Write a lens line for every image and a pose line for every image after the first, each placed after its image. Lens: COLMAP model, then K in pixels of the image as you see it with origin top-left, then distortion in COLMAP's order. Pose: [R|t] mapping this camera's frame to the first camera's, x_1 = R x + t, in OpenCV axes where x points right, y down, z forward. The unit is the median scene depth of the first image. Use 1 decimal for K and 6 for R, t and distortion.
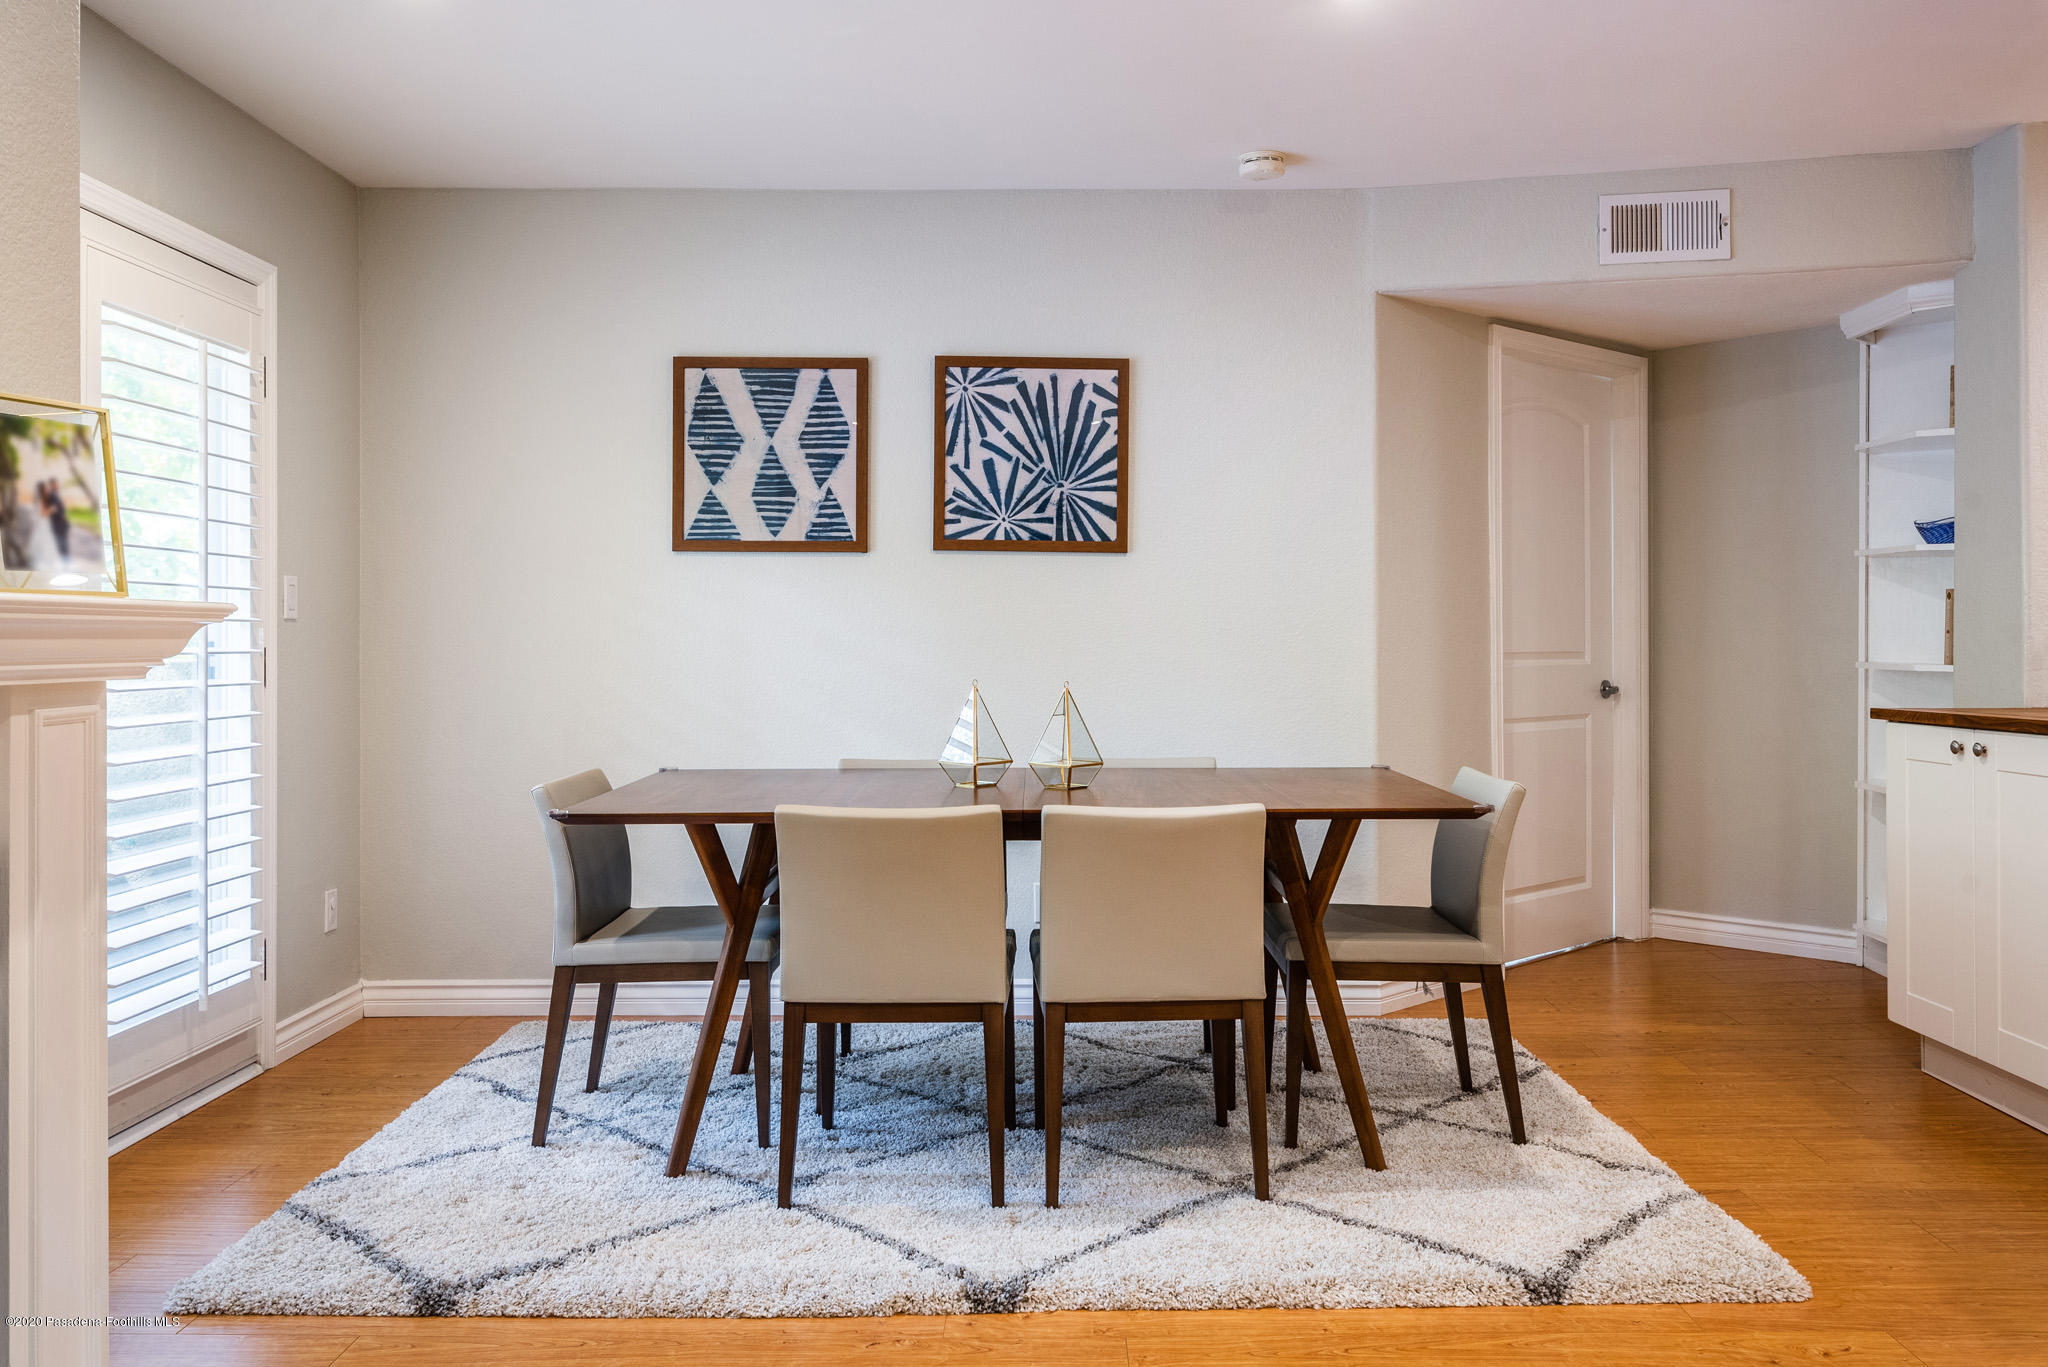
lens RADIAL K [[1607.0, 0, 1030.4], [0, 1607.0, 693.8], [0, 0, 1]] dist [-0.011622, -0.011621]
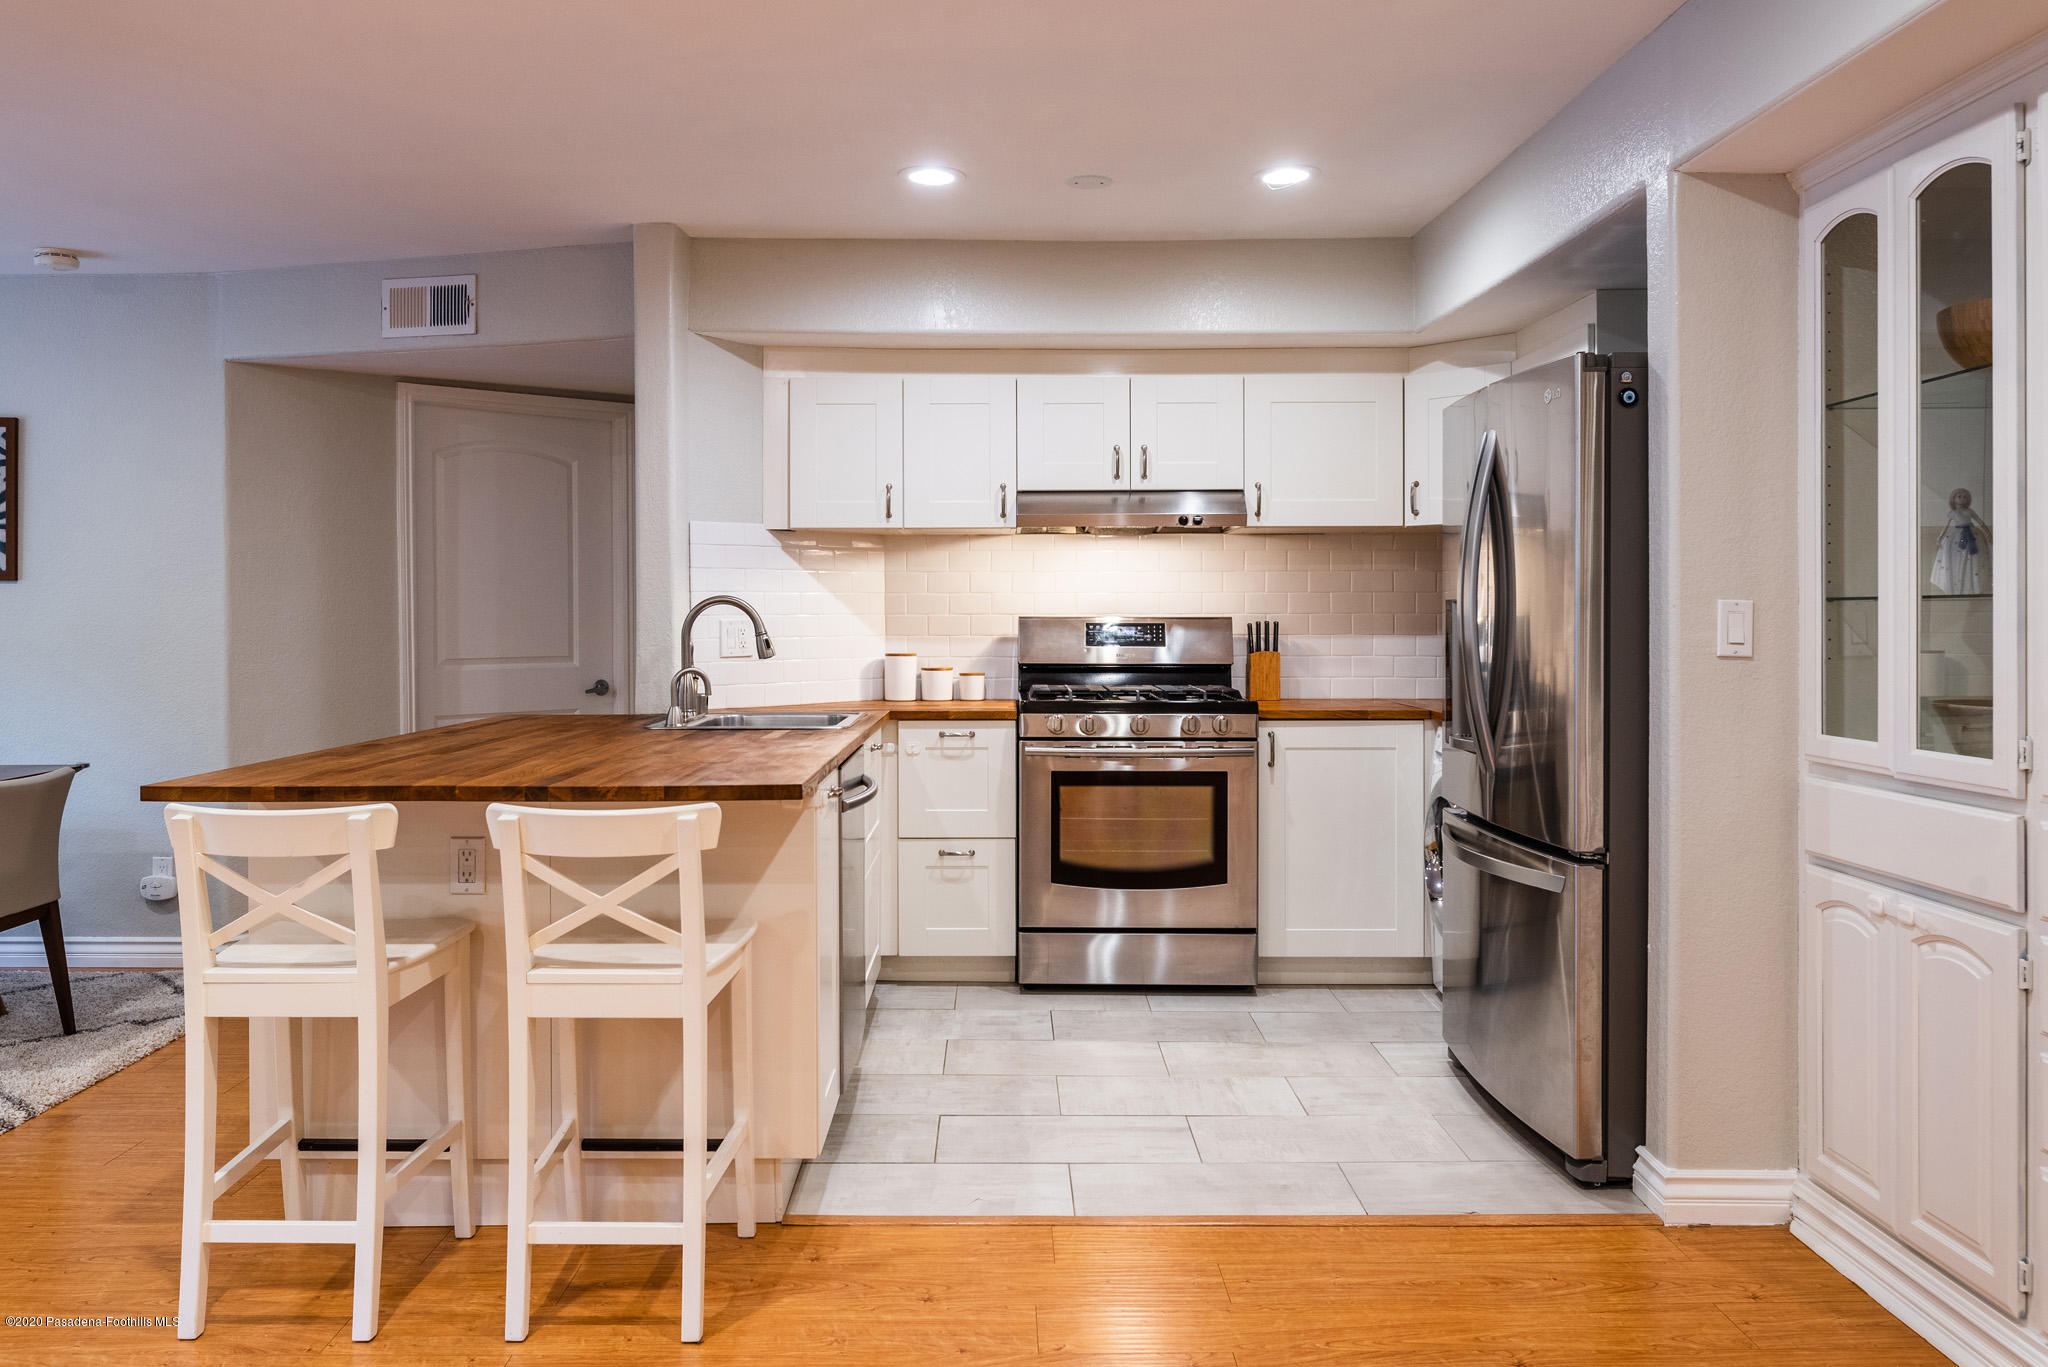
lens RADIAL K [[1484.8, 0, 991.8], [0, 1484.8, 661.8], [0, 0, 1]] dist [0.003972, -0.002503]
pose [[0.999981, -0.004220, 0.004451, 0.776578], [0.004219, 0.999991, 0.000319, -0.025024], [-0.004452, -0.000300, 0.999990, -0.102328]]
